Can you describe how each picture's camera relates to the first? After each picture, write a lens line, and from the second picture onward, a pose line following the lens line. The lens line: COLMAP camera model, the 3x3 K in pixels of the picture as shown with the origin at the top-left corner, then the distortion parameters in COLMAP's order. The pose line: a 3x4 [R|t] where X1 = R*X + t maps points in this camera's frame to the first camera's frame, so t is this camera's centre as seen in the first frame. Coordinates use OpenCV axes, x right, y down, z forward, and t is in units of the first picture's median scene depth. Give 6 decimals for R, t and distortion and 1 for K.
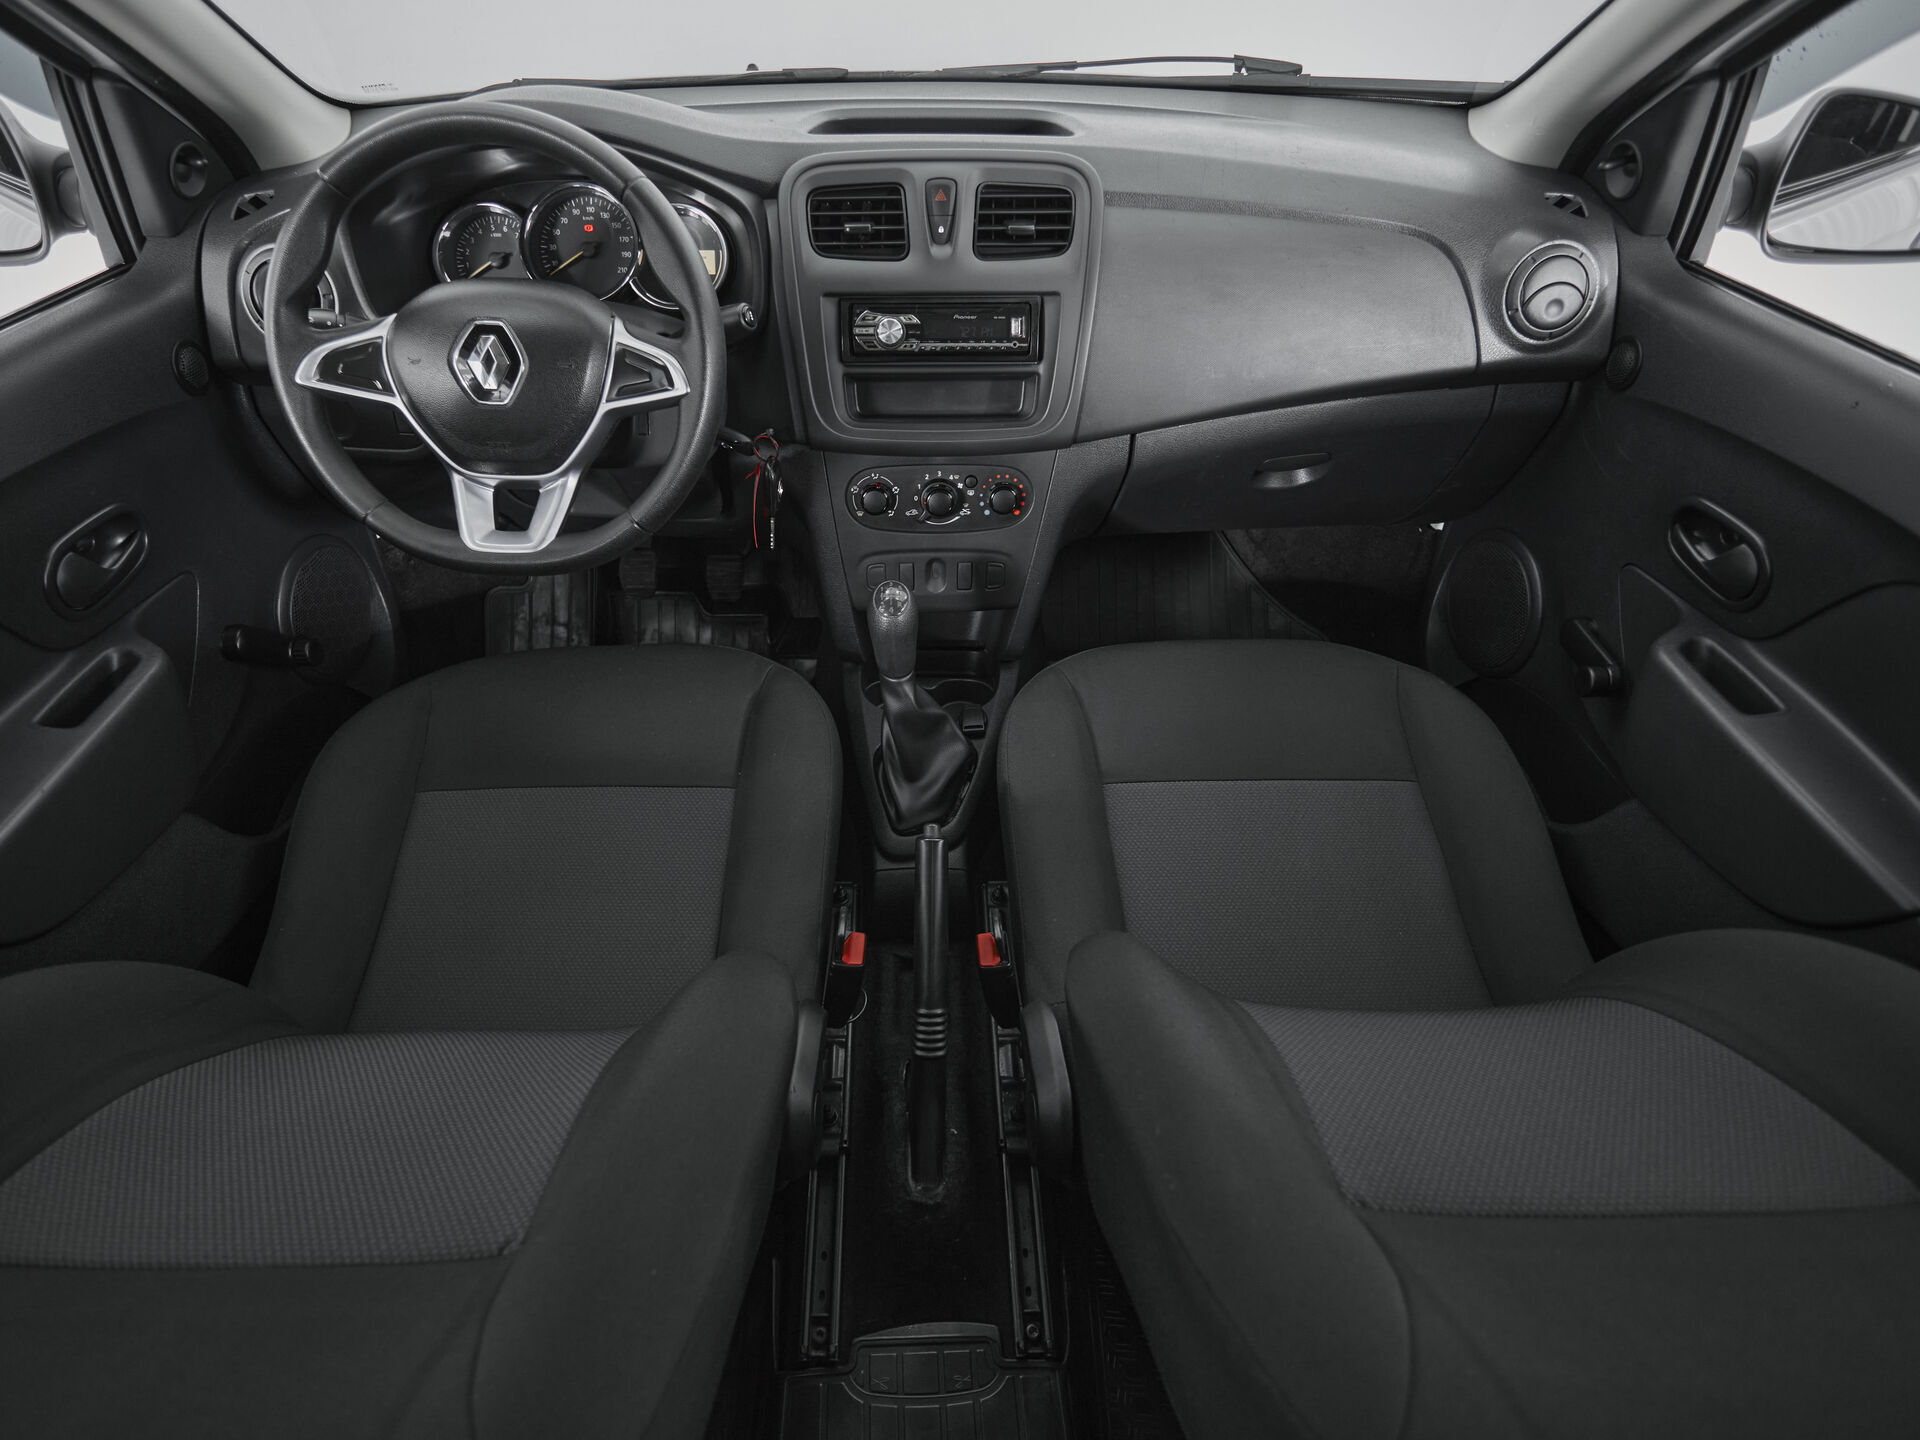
lens RADIAL K [[1042.9, 0, 923.5], [0, 1042.9, 725.1], [0, 0, 1]] dist [-0.001853, -0.001597]
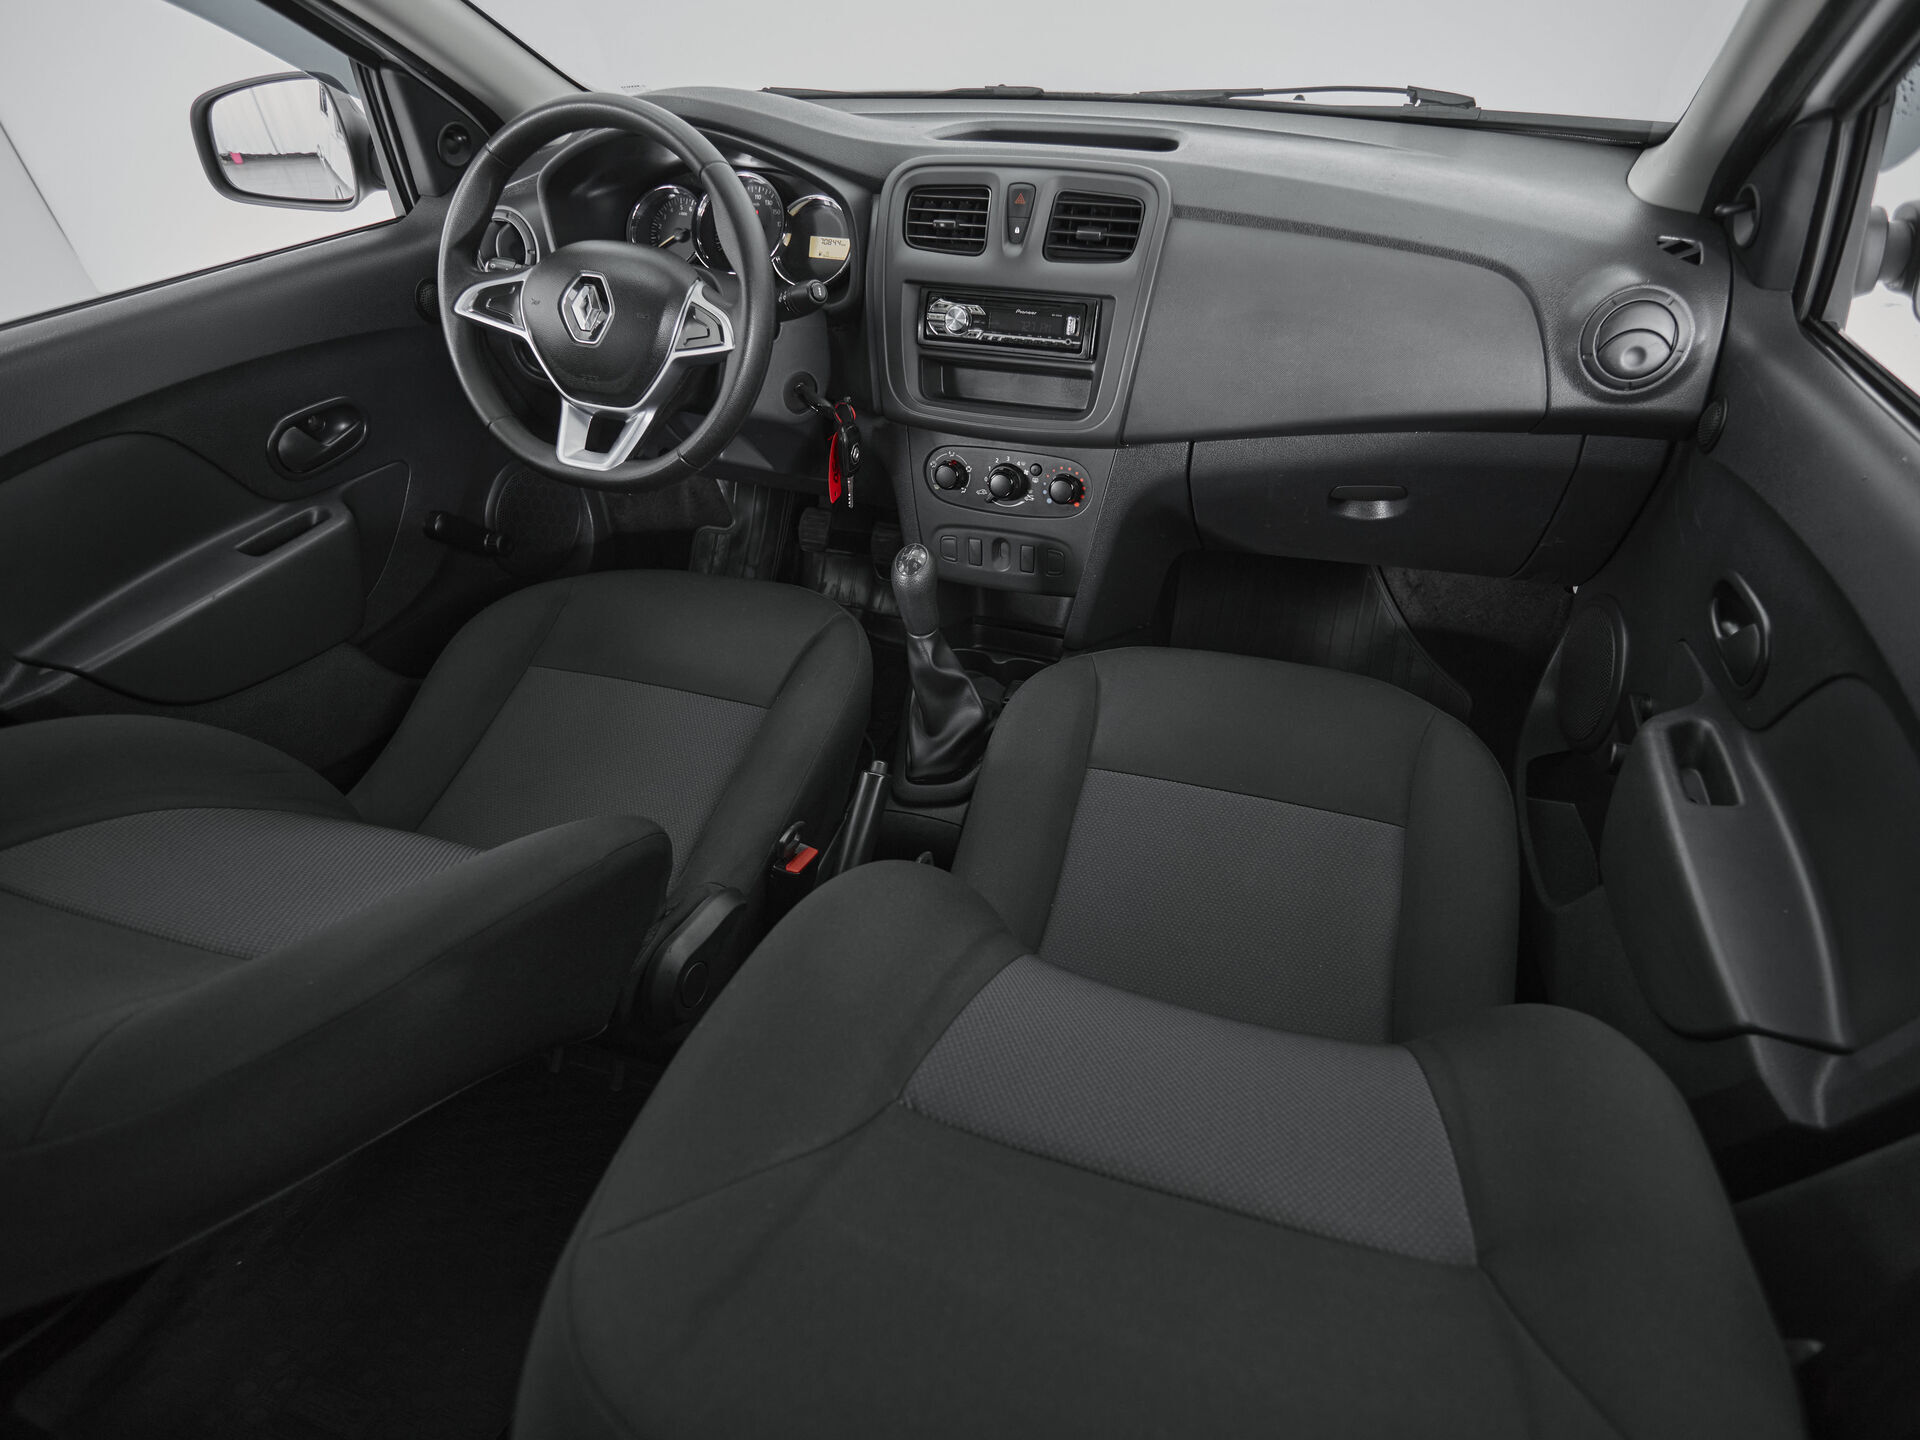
lens RADIAL K [[1022.2, 0, 1024.4], [0, 1022.2, 727.1], [0, 0, 1]] dist [-0.002610, -0.000358]
pose [[0.955178, 0.179740, -0.235221, 0.363078], [-0.183642, 0.982978, 0.005398, 0.024126], [0.232188, 0.038041, 0.971927, -0.008814]]
